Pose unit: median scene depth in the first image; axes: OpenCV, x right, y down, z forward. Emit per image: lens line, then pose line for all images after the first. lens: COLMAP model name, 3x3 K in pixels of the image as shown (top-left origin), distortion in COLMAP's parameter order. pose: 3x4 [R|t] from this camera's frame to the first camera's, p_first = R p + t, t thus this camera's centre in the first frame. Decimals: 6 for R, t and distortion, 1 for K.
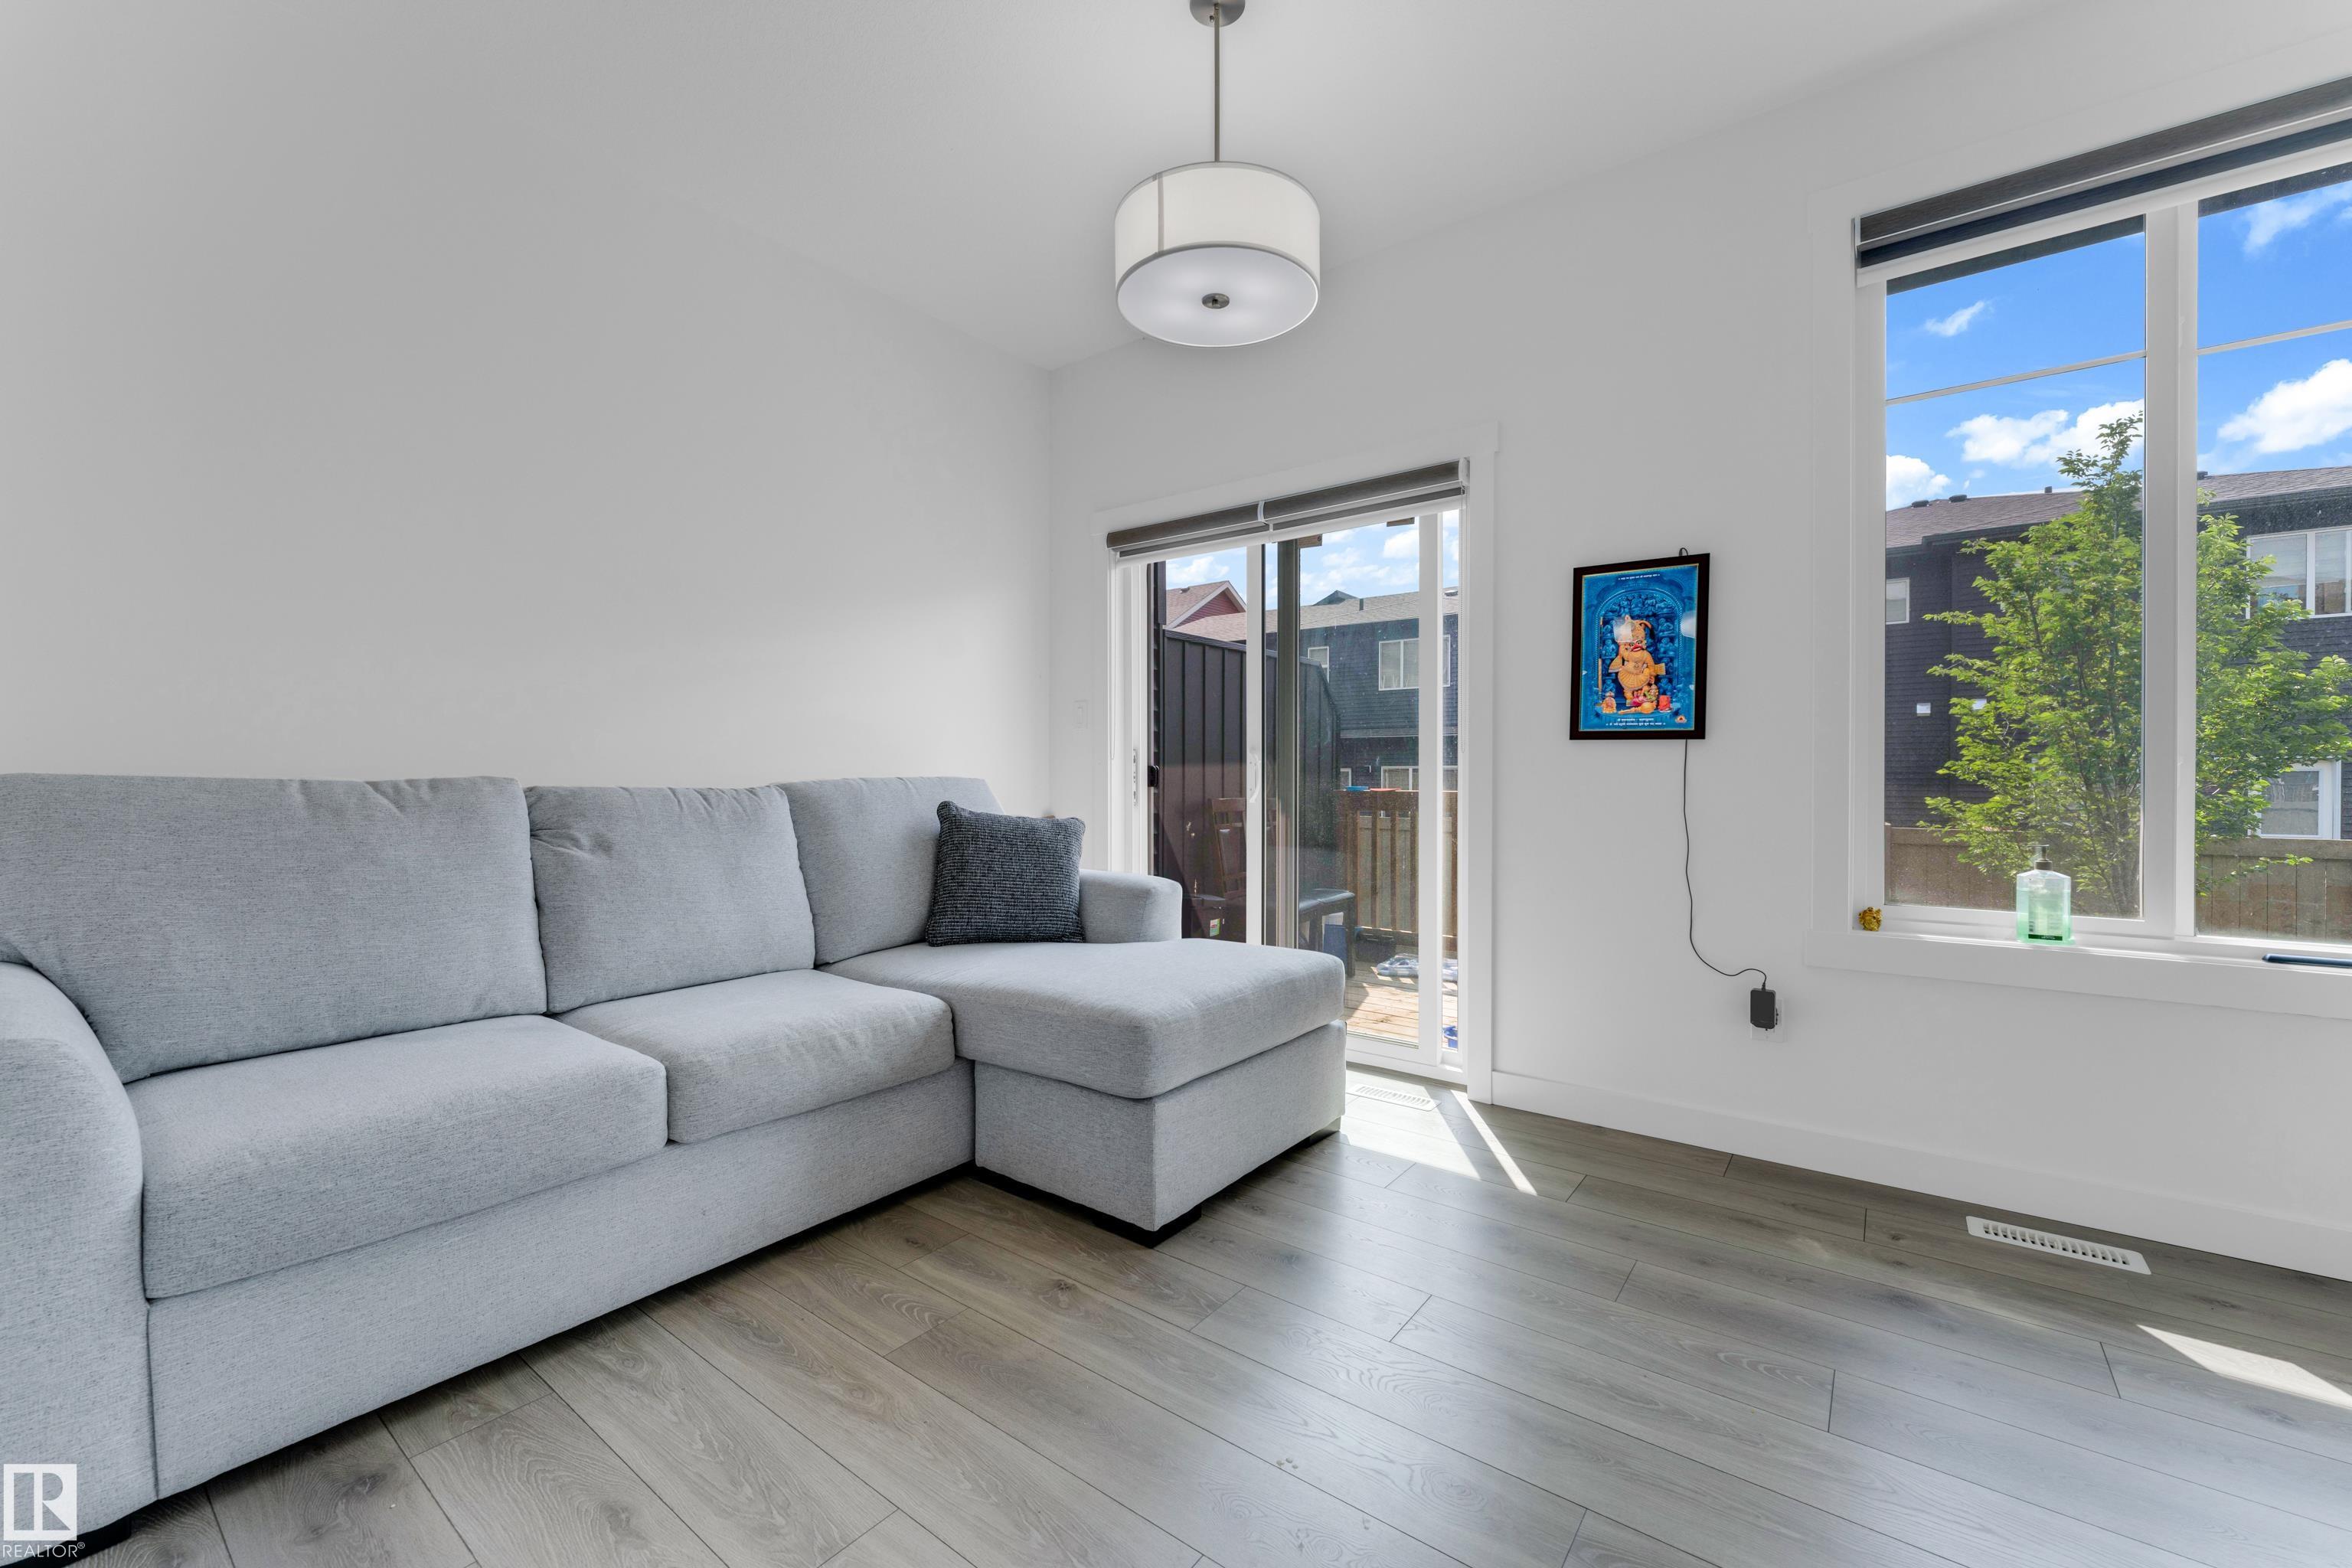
lens RADIAL K [[955.4, 0, 1171.5], [0, 955.4, 785.7], [0, 0, 1]] dist [0.006041, 0.000027]
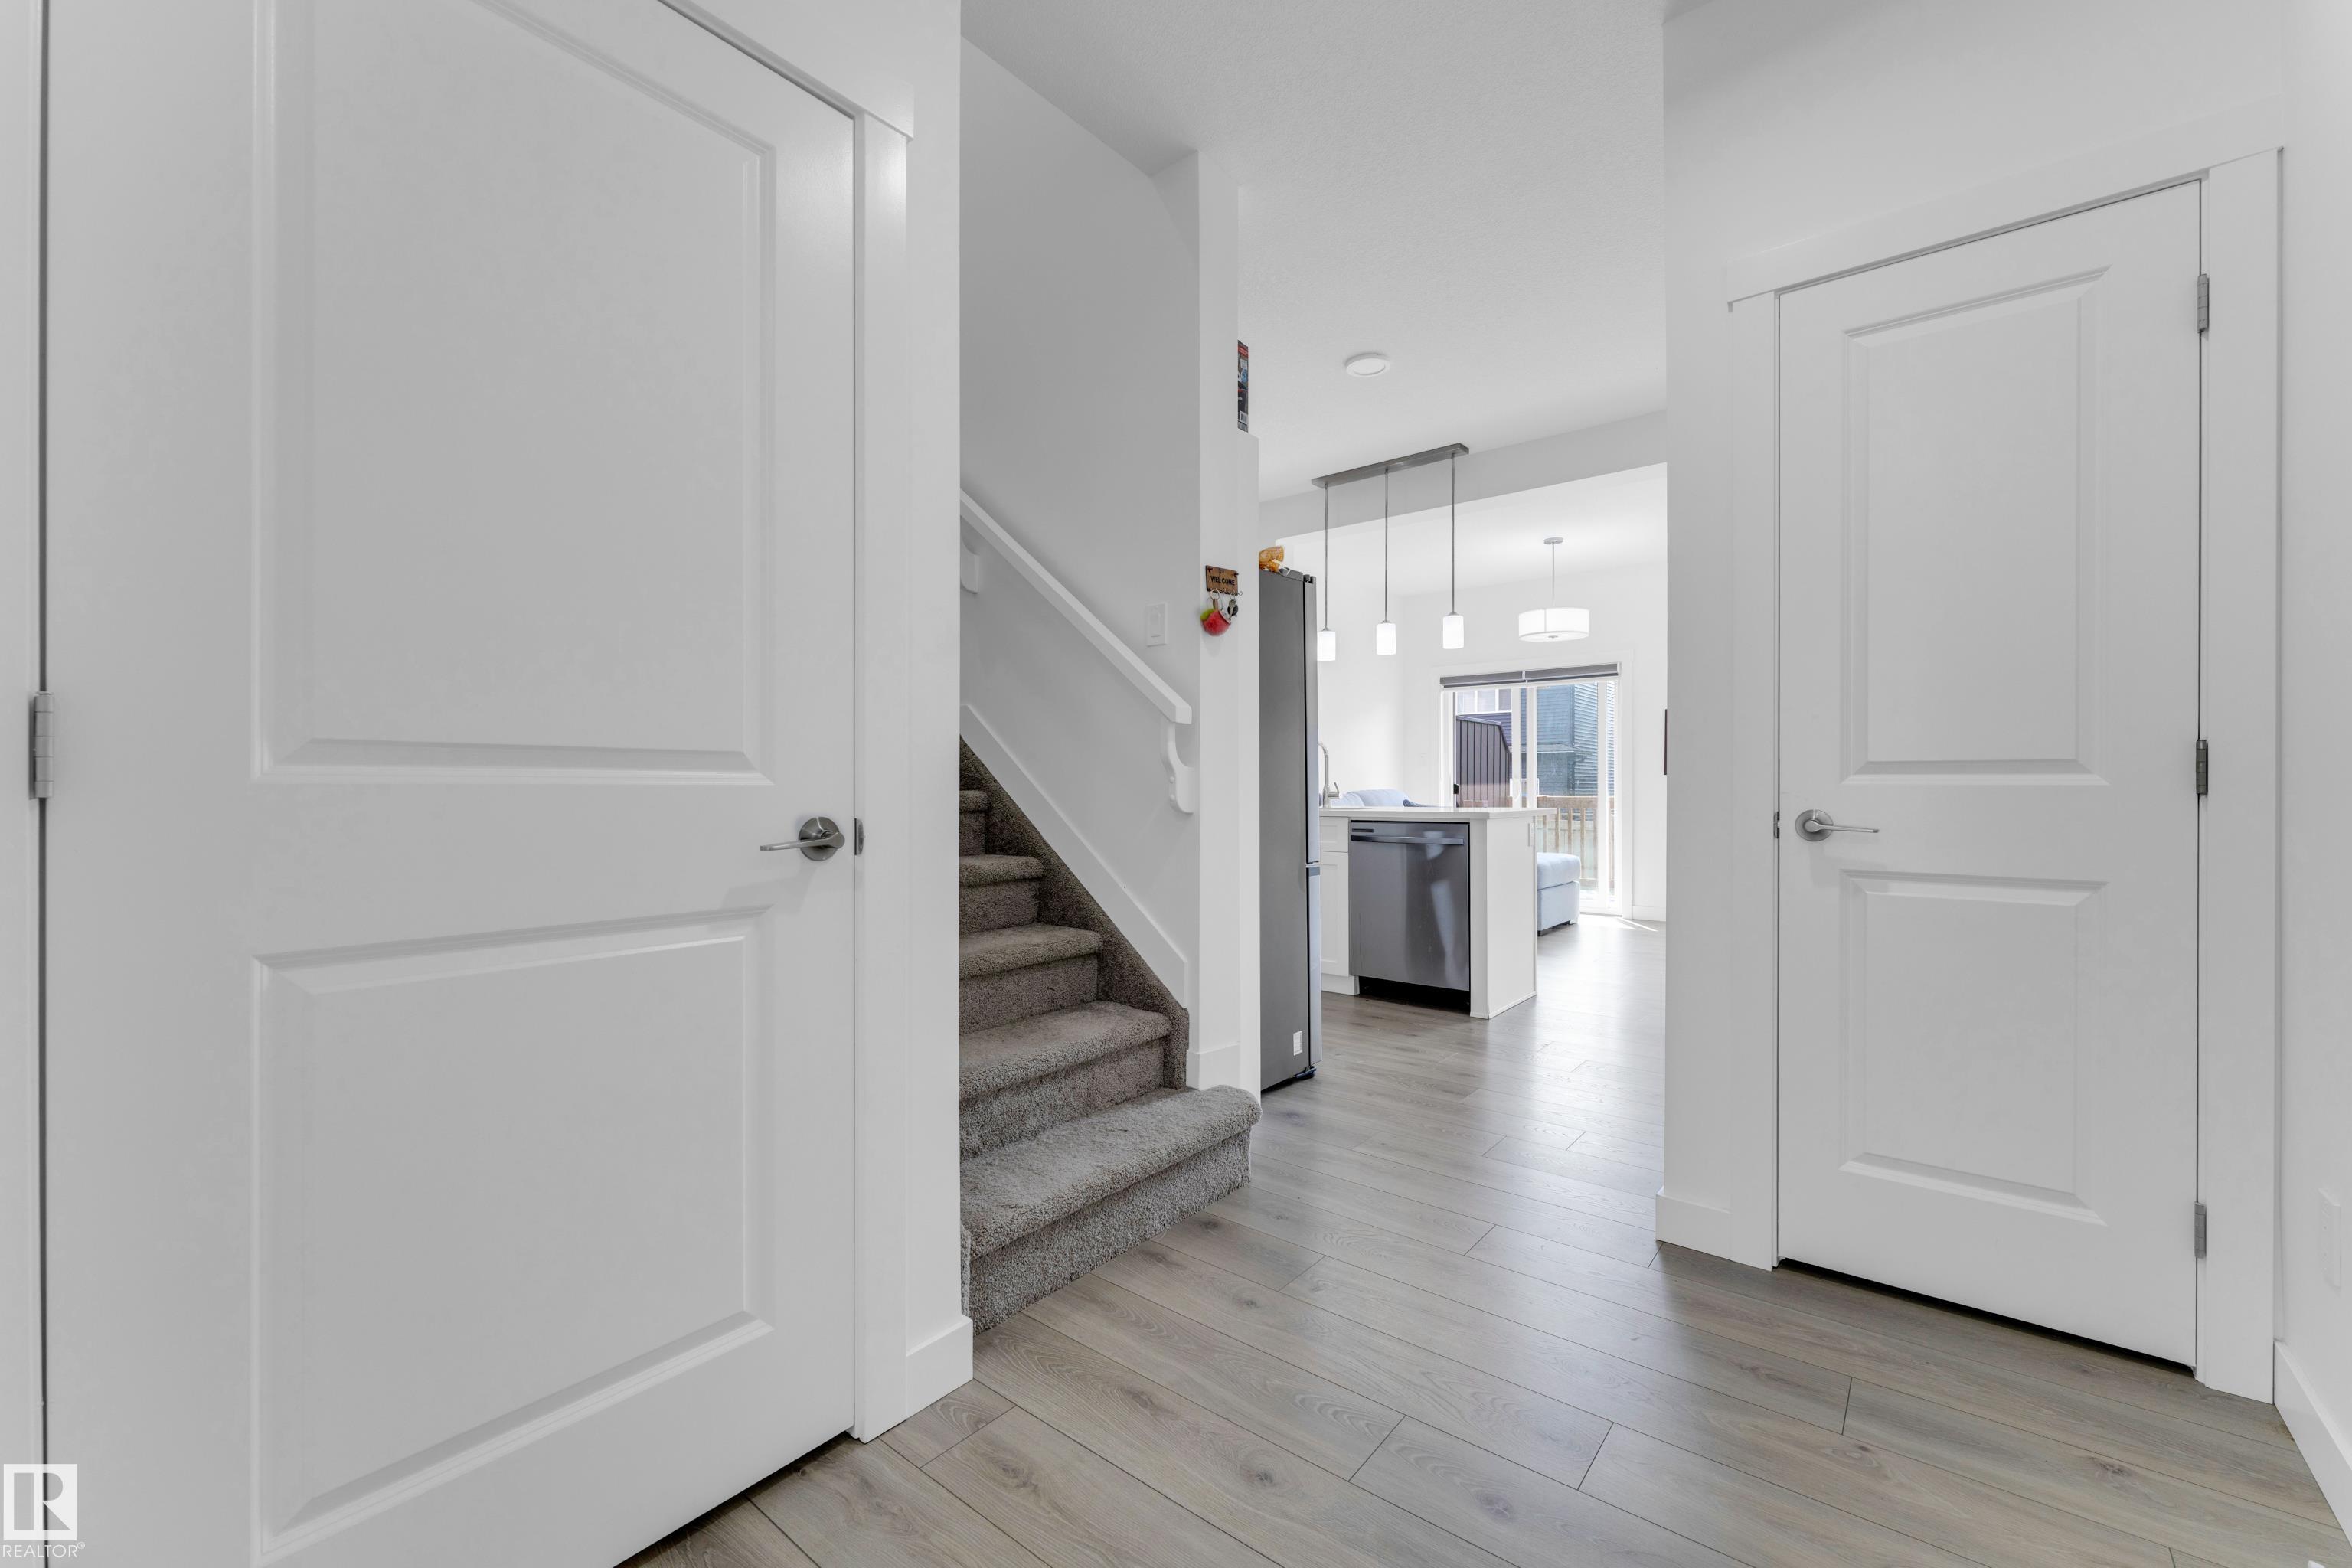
lens RADIAL K [[969.4, 0, 1176.0], [0, 969.4, 784.0], [0, 0, 1]] dist [0.000755, 0.000035]
pose [[0.999747, -0.003067, -0.022293, -0.711458], [0.002728, 0.999881, -0.015211, 0.011787], [0.022337, 0.015146, 0.999636, -1.384419]]
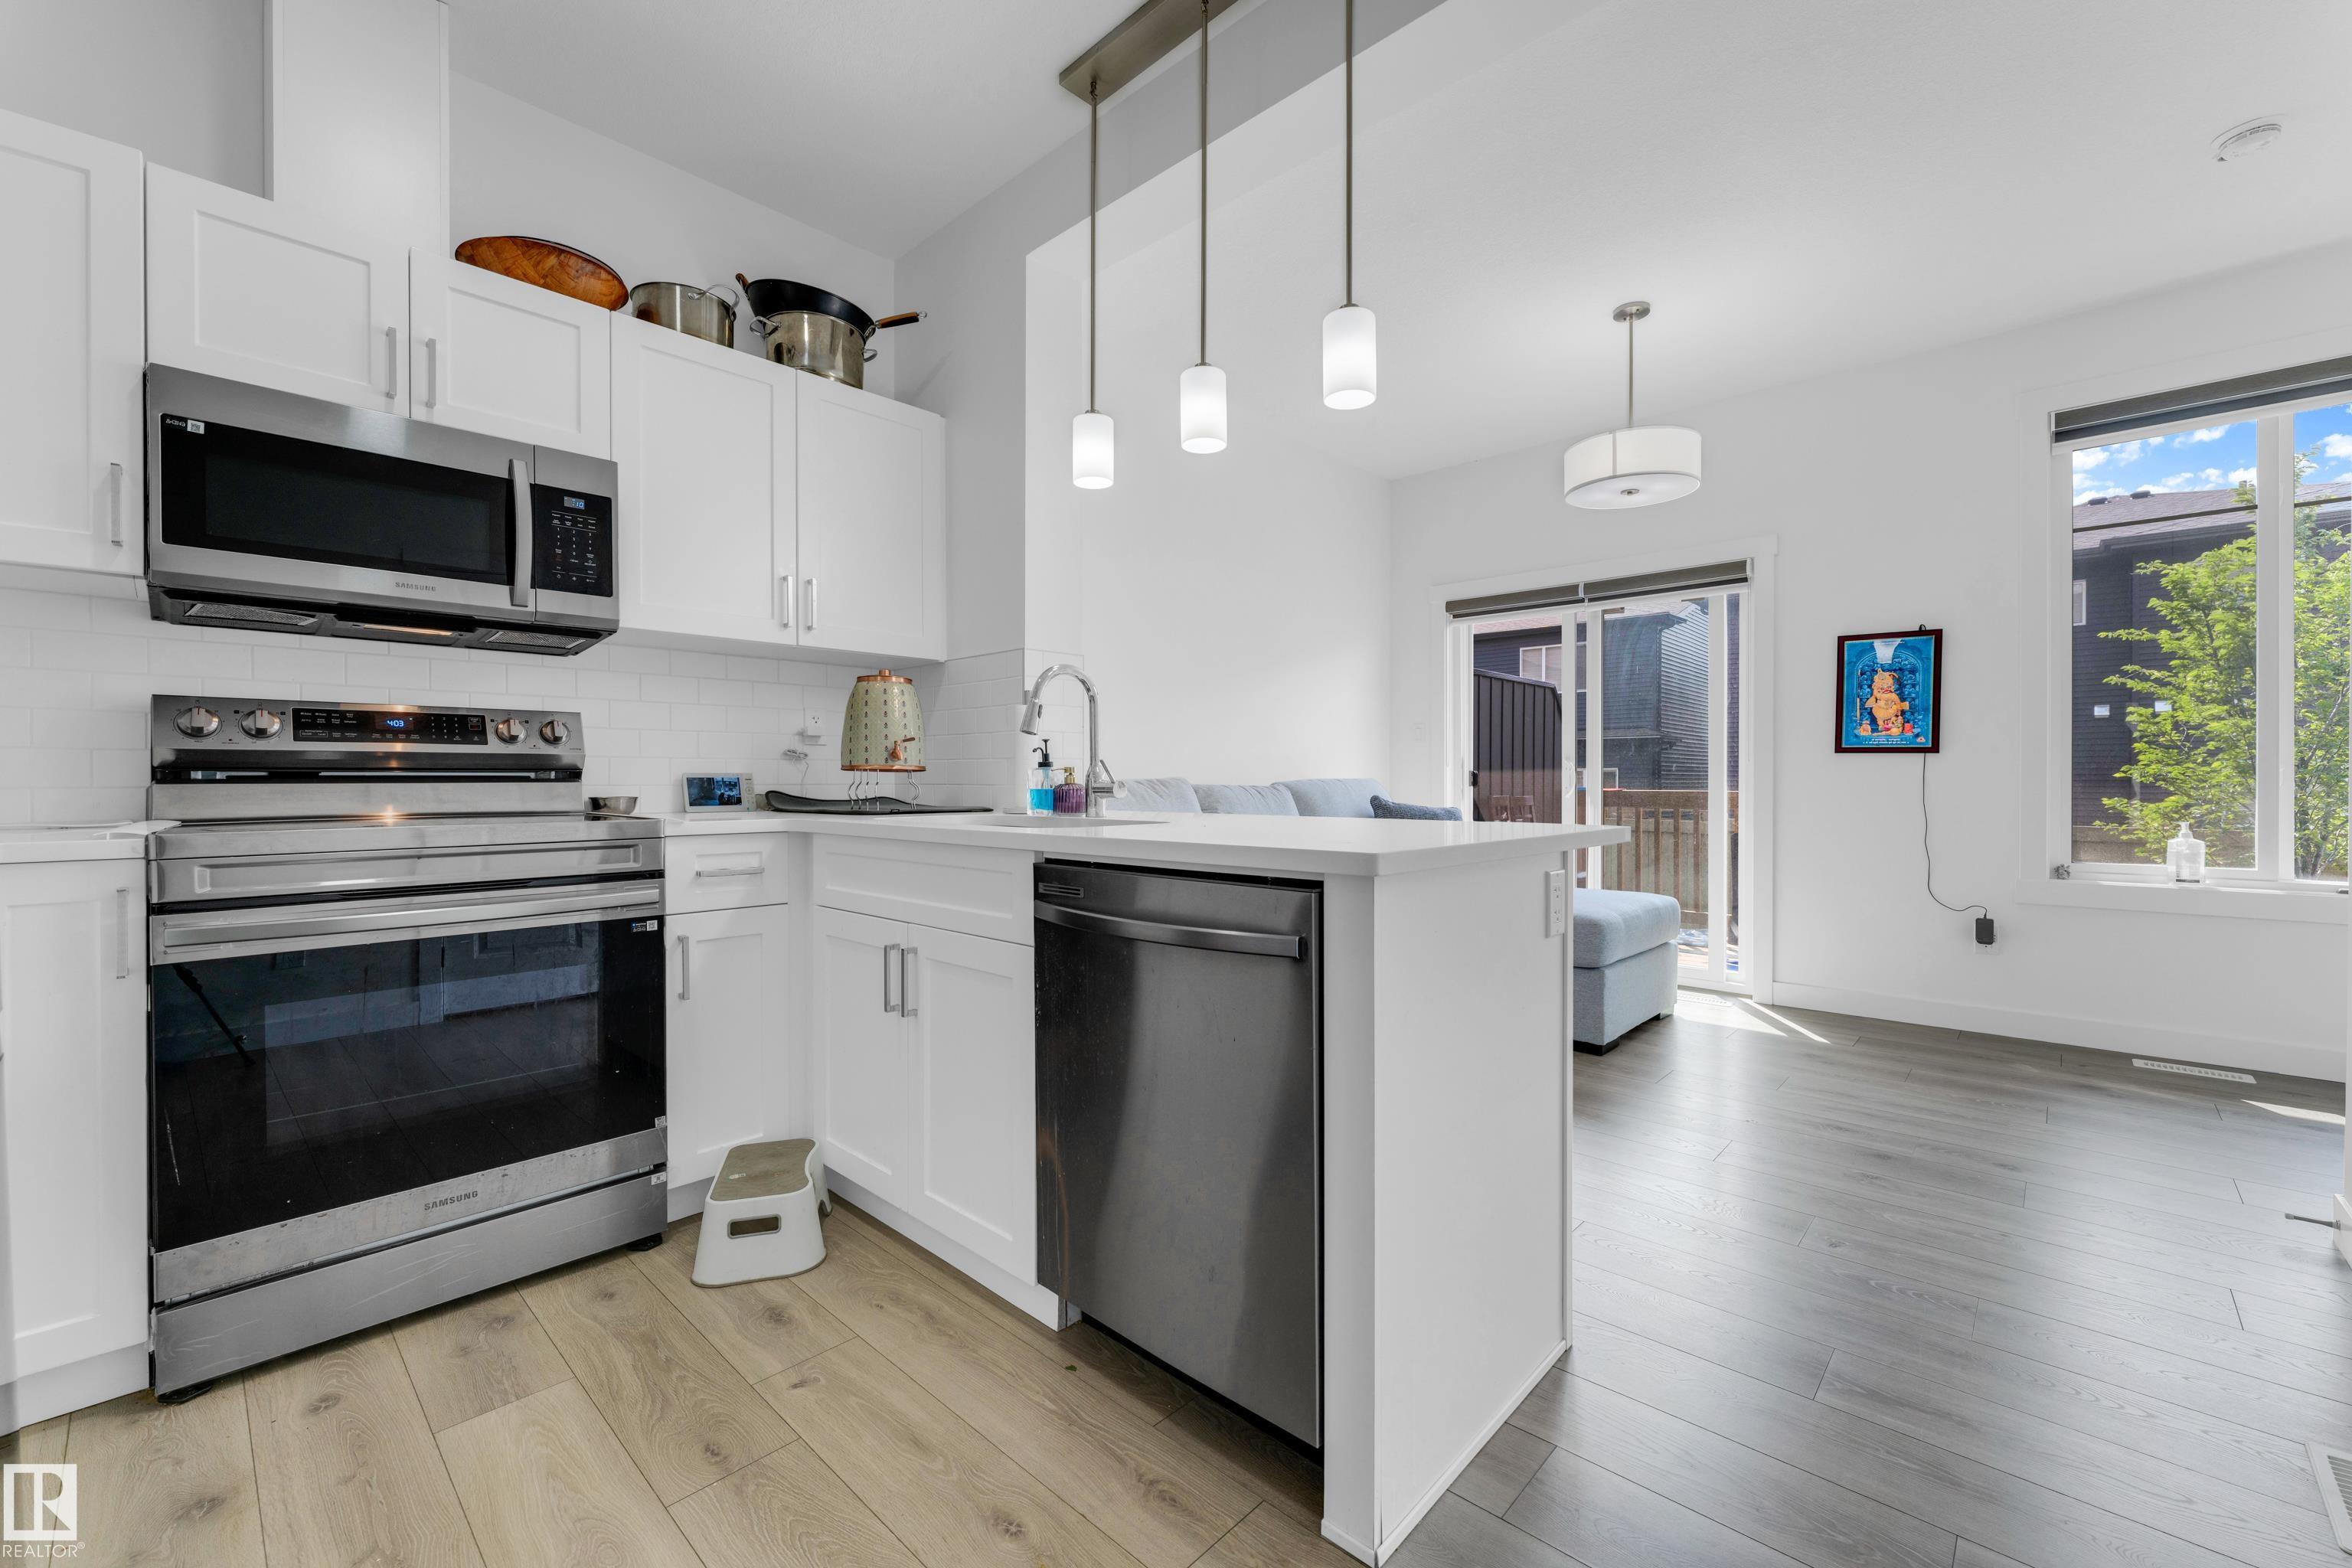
lens RADIAL K [[955.4, 0, 1171.5], [0, 955.4, 785.7], [0, 0, 1]] dist [0.006041, 0.000027]
pose [[0.994675, -0.001431, -0.103049, -0.373948], [0.000829, 0.999982, -0.005882, 0.008138], [0.103055, 0.005765, 0.994659, -0.476102]]
